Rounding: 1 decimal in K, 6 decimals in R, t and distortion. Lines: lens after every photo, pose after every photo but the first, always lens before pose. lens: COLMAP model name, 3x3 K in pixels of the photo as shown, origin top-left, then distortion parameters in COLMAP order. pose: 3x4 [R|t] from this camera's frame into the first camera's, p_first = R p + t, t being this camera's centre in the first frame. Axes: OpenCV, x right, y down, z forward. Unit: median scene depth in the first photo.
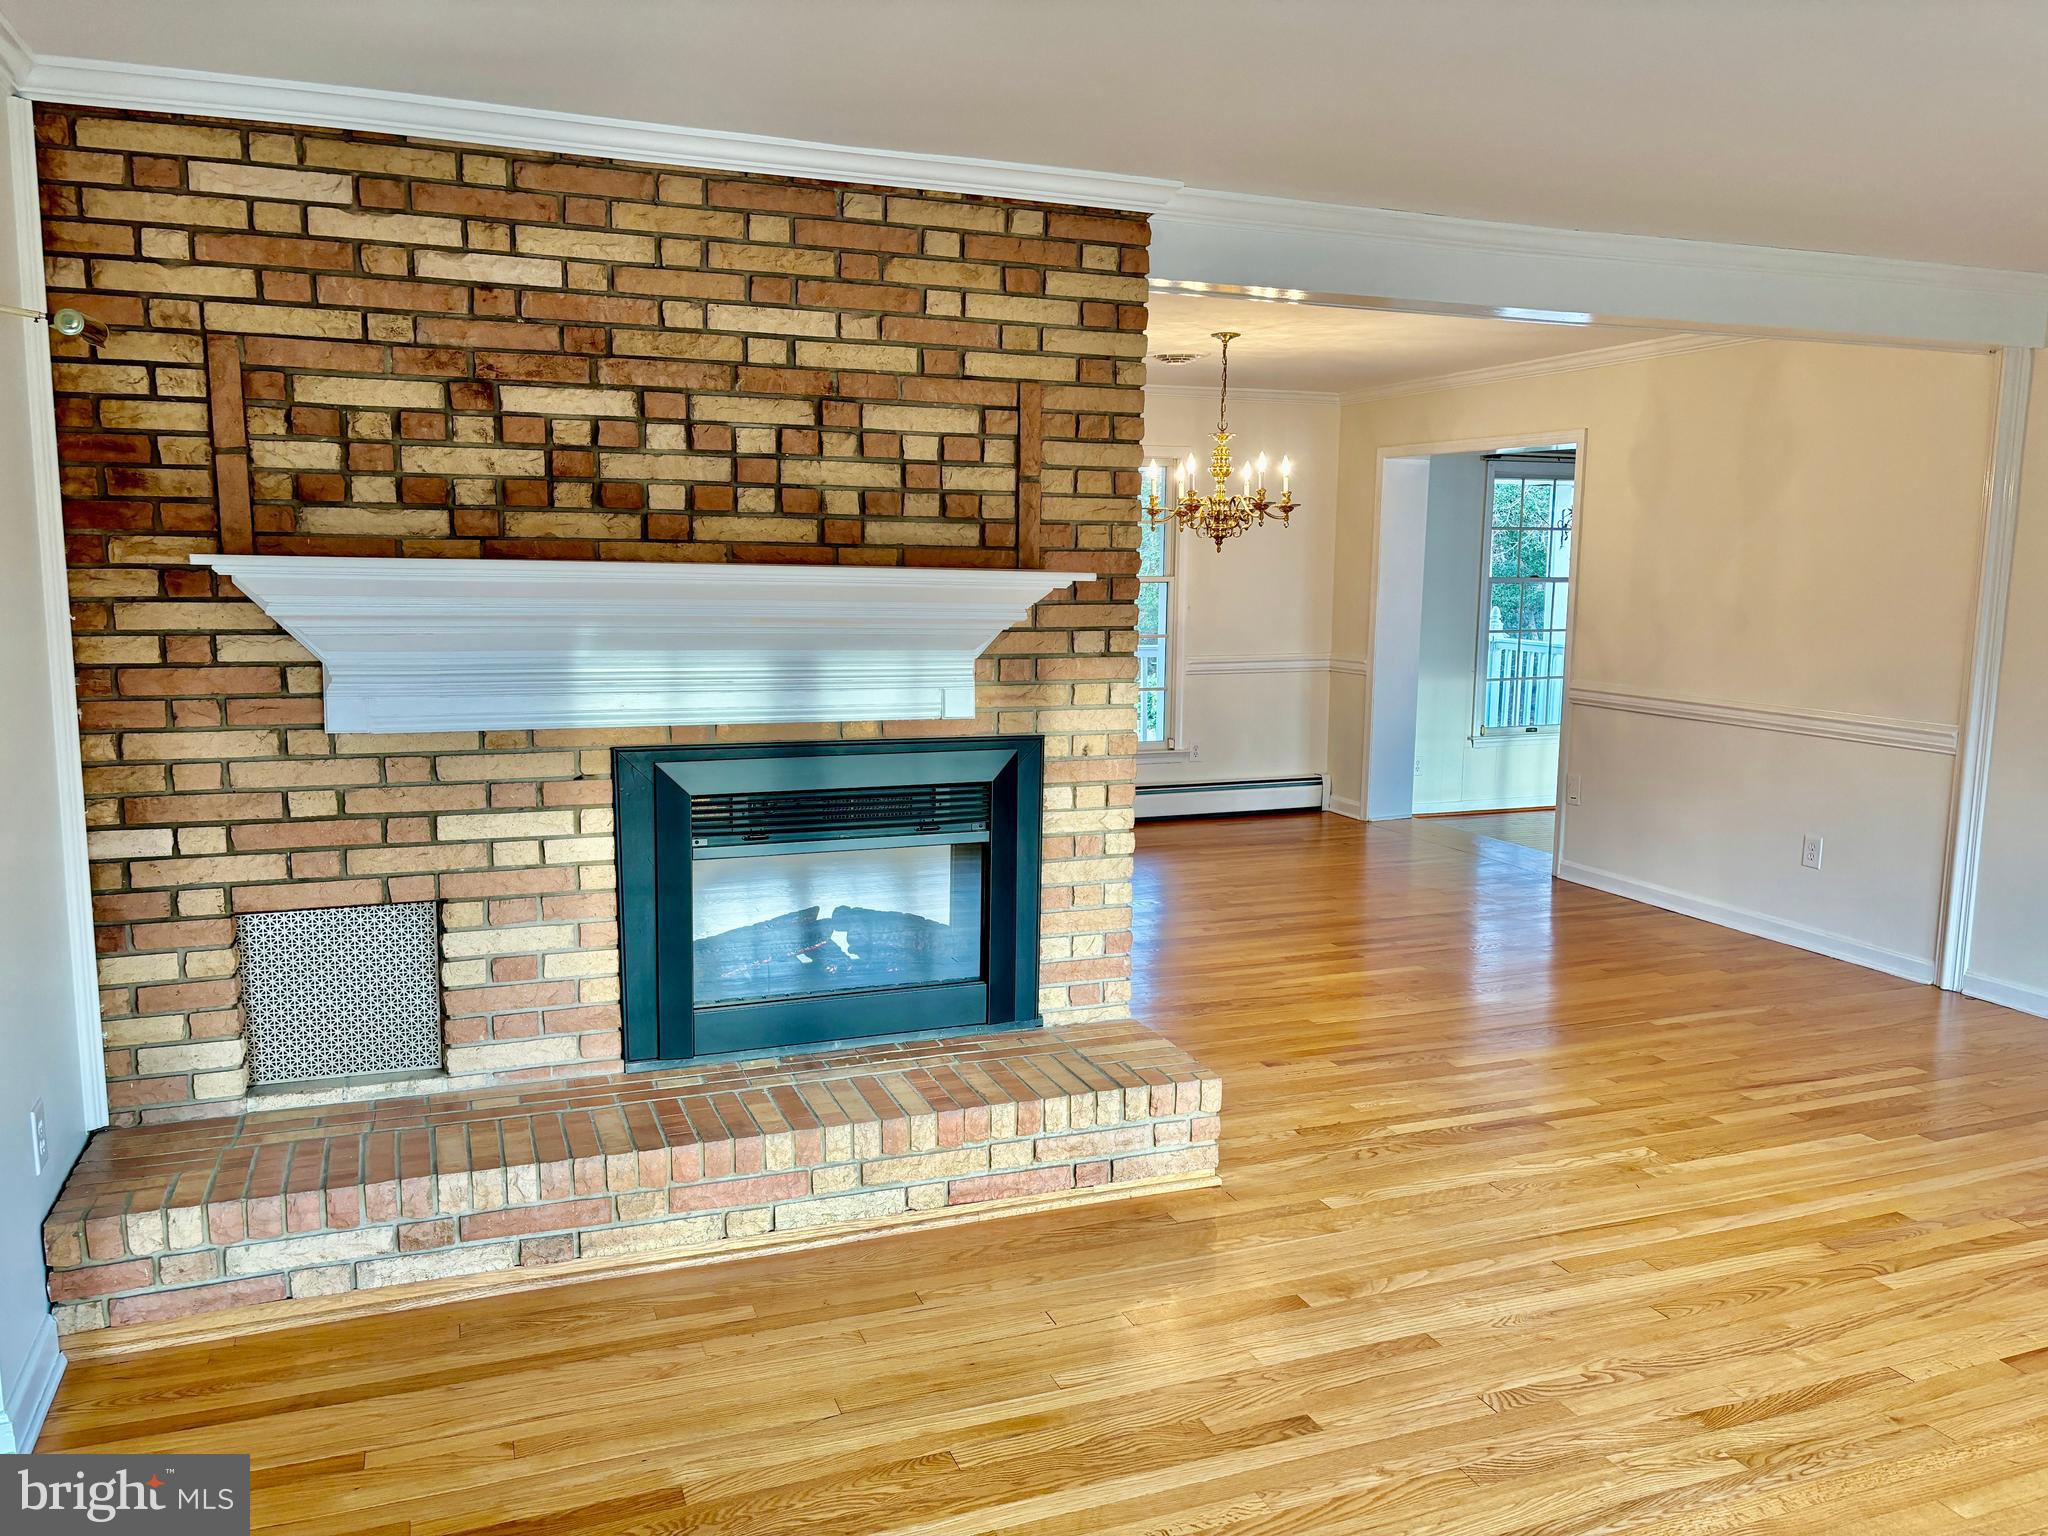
lens RADIAL K [[1531.8, 0, 1013.8], [0, 1531.8, 770.0], [0, 0, 1]] dist [0.082718, -0.100396]
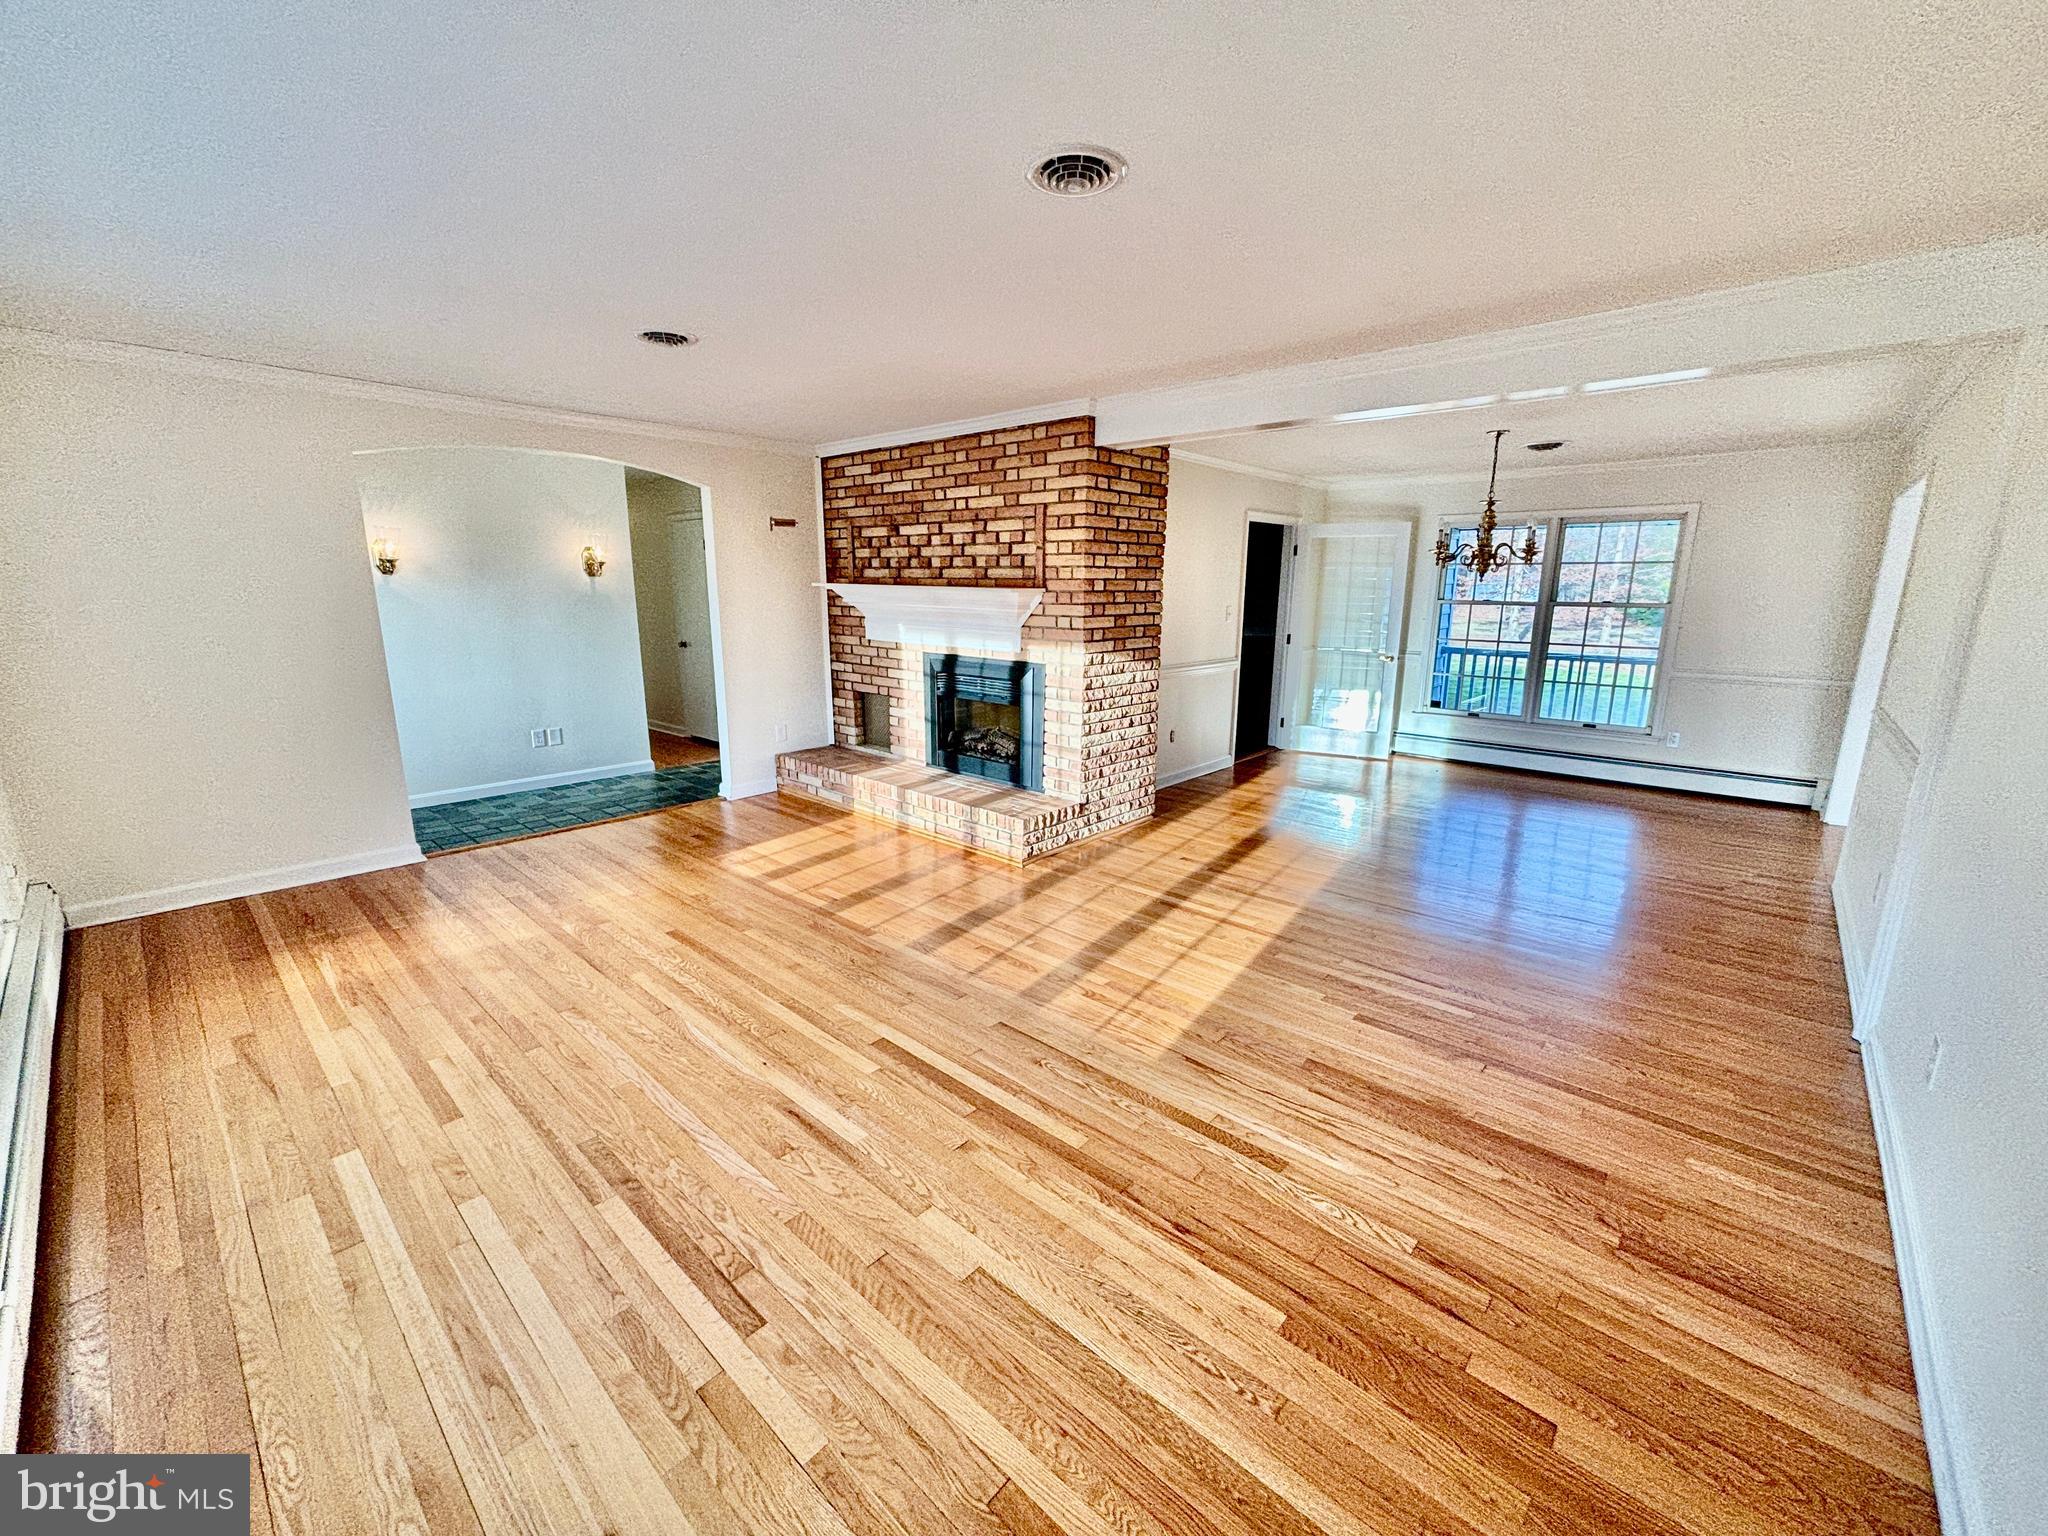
lens RADIAL K [[821.5, 0, 1024.0], [0, 821.5, 768.0], [0, 0, 1]] dist [0.030741, 0.000012]
pose [[0.451145, 0.189217, -0.872161, 1.271427], [-0.128197, 0.980870, 0.146488, -0.053093], [0.883195, 0.045721, 0.466772, 0.490201]]
